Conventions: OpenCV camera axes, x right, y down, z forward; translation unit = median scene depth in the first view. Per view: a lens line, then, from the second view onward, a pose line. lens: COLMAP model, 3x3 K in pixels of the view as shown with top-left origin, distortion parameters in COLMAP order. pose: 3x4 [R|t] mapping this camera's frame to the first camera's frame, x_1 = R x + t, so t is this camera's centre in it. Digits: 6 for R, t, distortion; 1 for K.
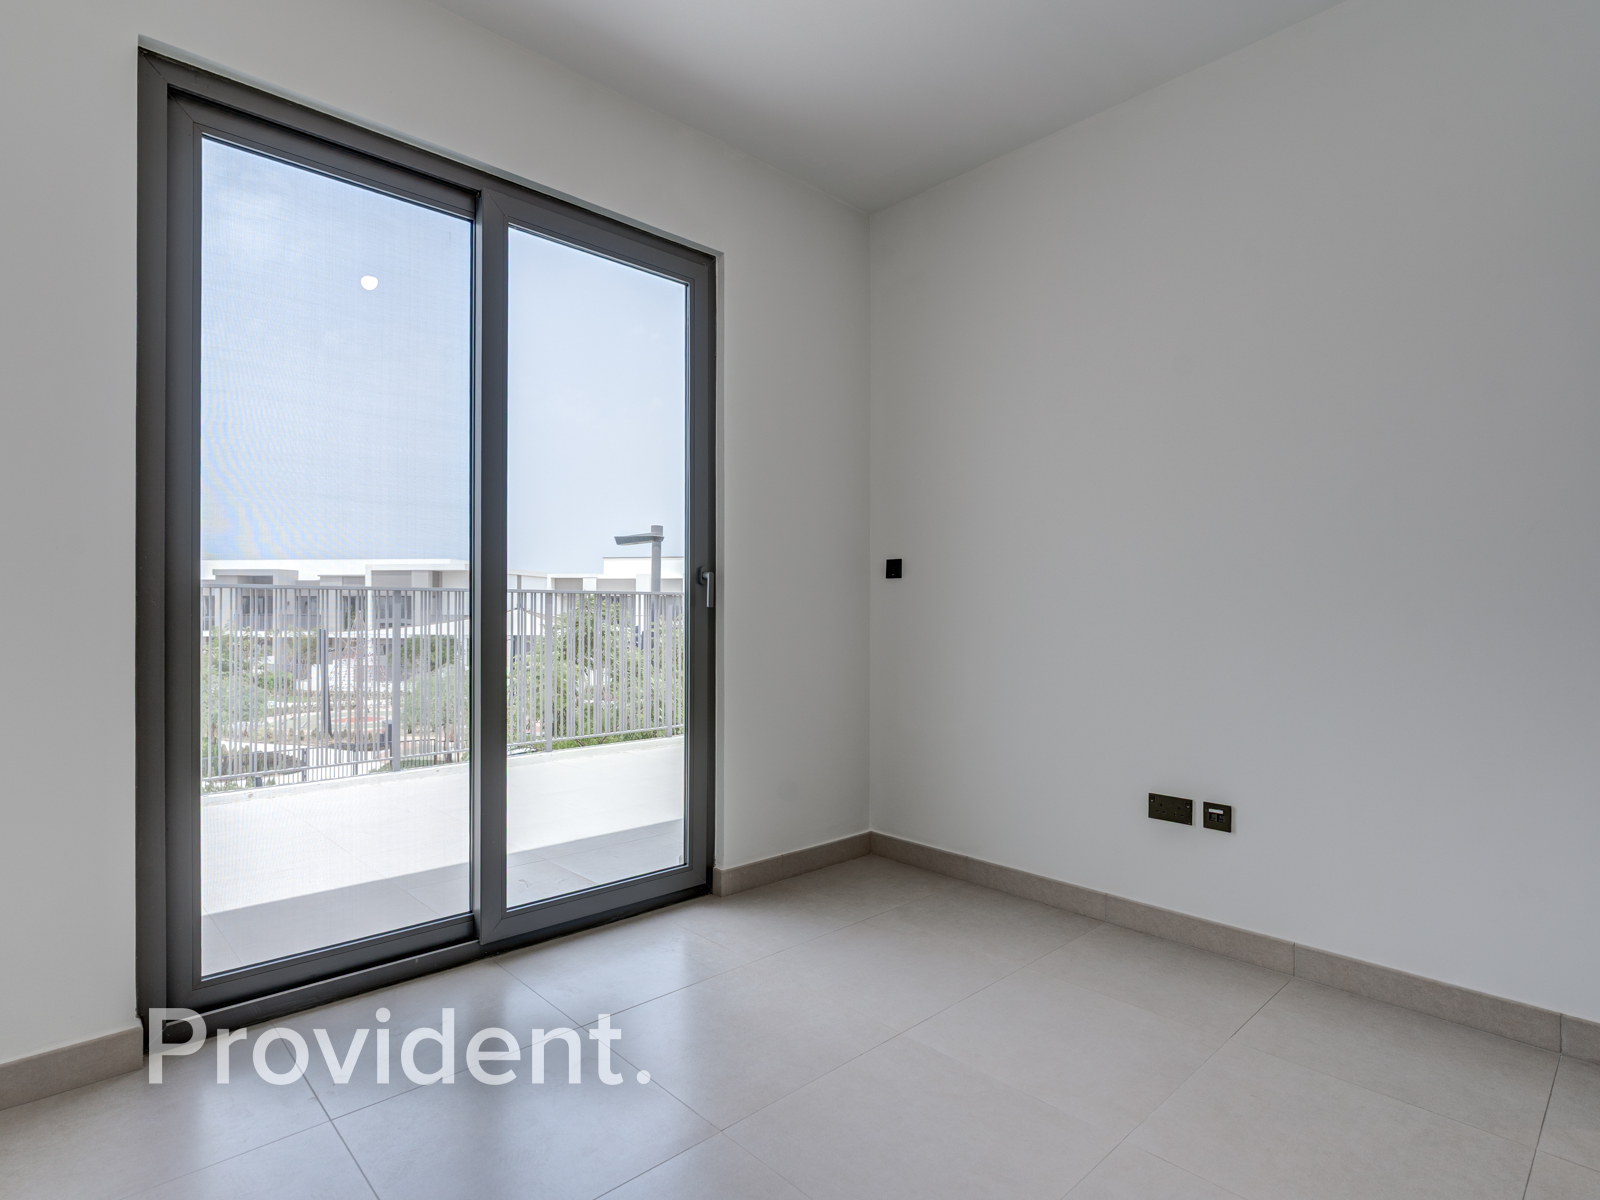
lens RADIAL K [[827.8, 0, 799.4], [0, 827.8, 585.9], [0, 0, 1]] dist [-0.010737, 0.002310]
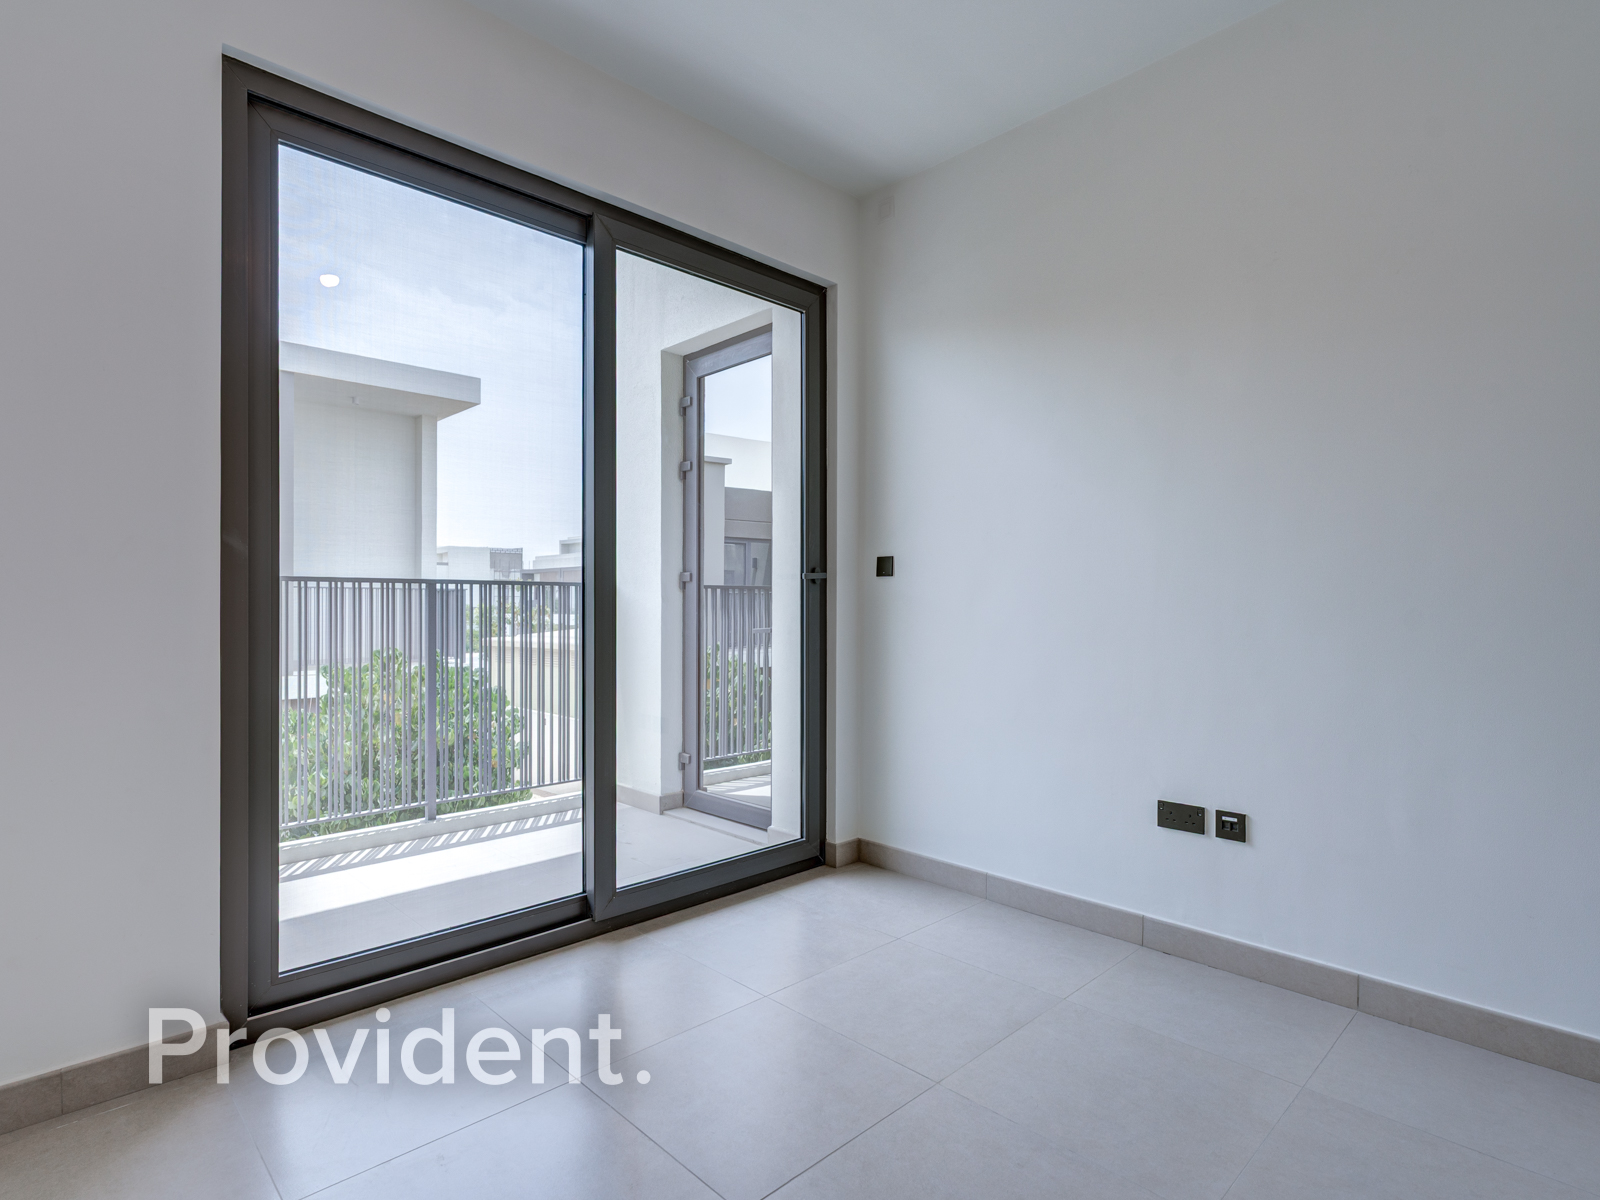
lens RADIAL K [[907.2, 0, 800.7], [0, 907.2, 595.3], [0, 0, 1]] dist [-0.006905, -0.003689]
pose [[0.997483, -0.003938, 0.070793, -0.198429], [0.002971, 0.999901, 0.013759, -0.005516], [-0.070840, -0.013514, 0.997396, -0.185566]]
